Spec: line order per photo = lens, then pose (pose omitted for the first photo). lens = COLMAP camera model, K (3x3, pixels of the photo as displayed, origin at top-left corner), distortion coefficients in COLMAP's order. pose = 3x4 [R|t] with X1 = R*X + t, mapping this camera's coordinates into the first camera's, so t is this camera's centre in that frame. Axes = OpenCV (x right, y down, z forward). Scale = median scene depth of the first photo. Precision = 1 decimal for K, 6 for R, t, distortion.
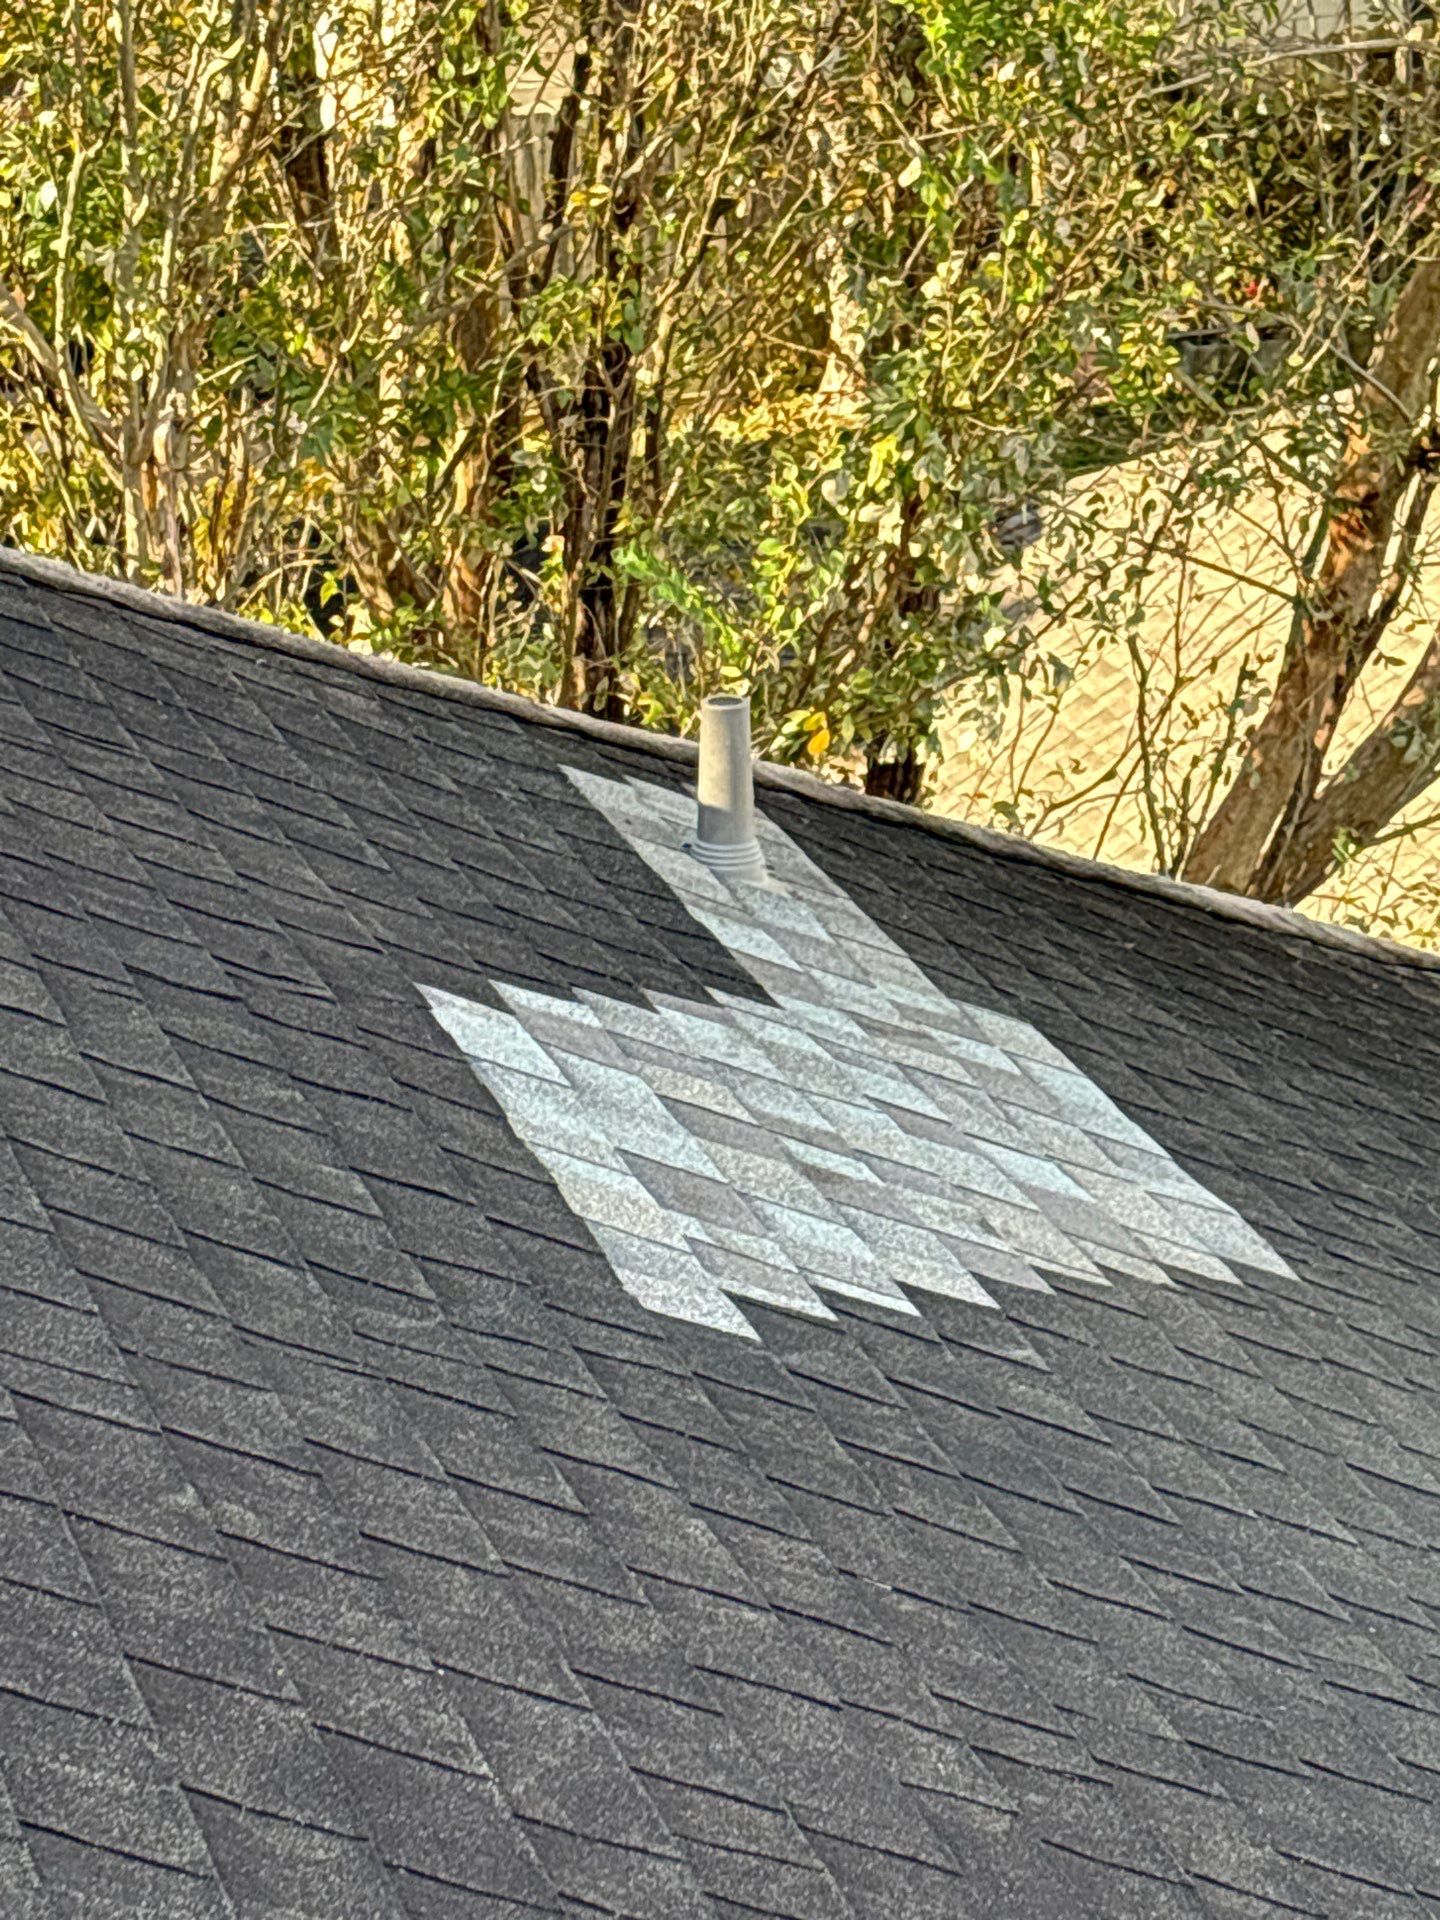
lens RADIAL K [[6149.8, 0, 715.1], [0, 6149.8, 971.1], [0, 0, 1]] dist [0.267287, 0.000000]
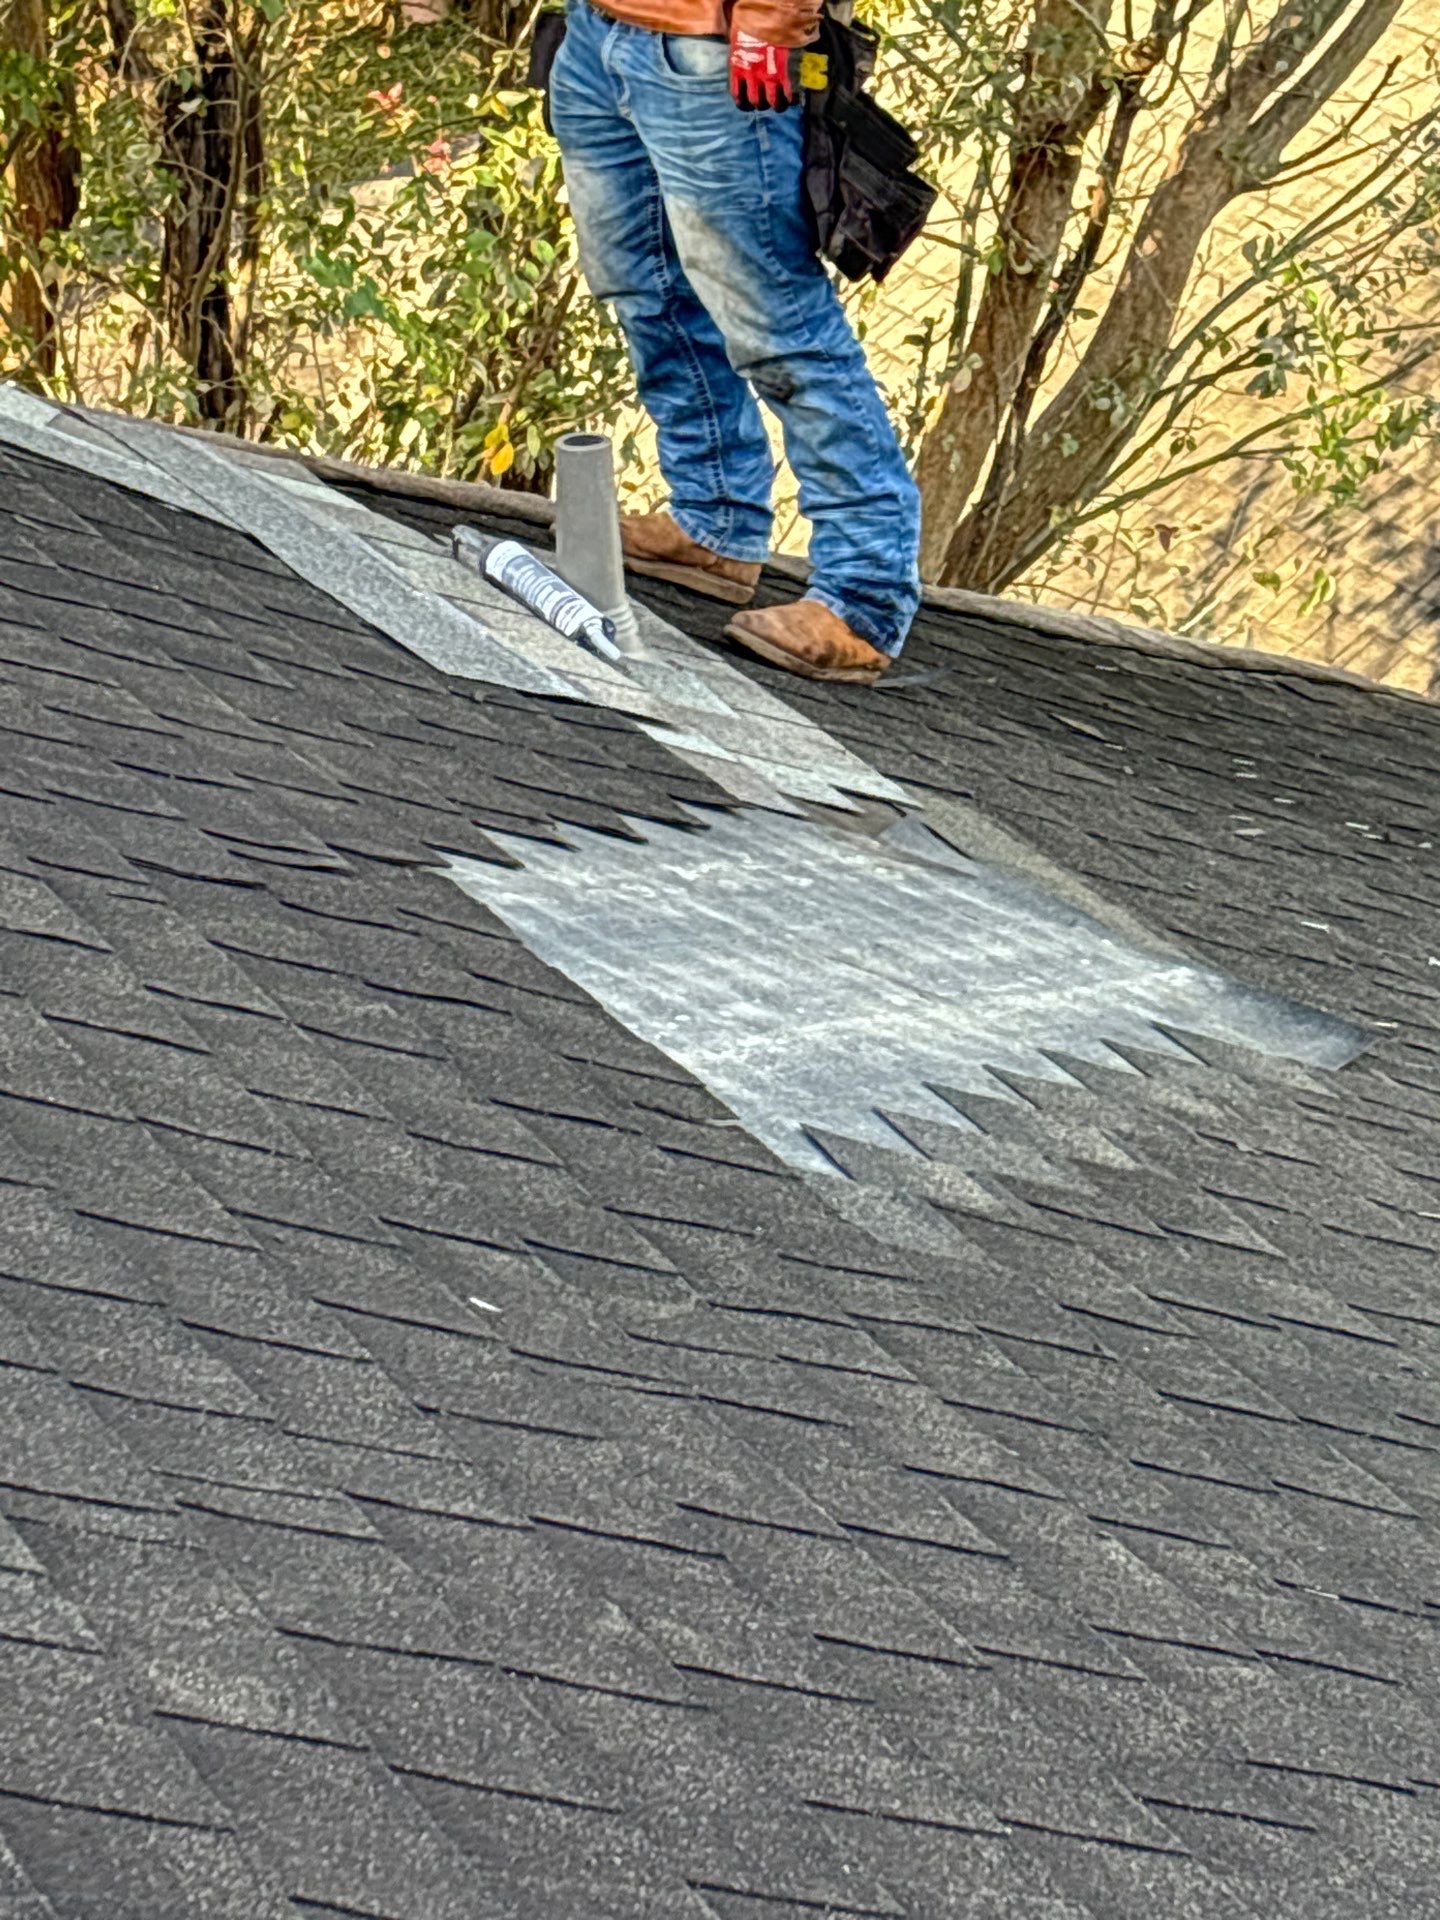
lens RADIAL K [[6399.9, 0, 722.9], [0, 6399.9, 966.0], [0, 0, 1]] dist [0.270222, 0.000000]
pose [[0.988769, -0.085640, 0.122482, -0.145735], [0.078938, 0.995157, 0.058576, -0.035061], [-0.126905, -0.048250, 0.990741, 0.205135]]
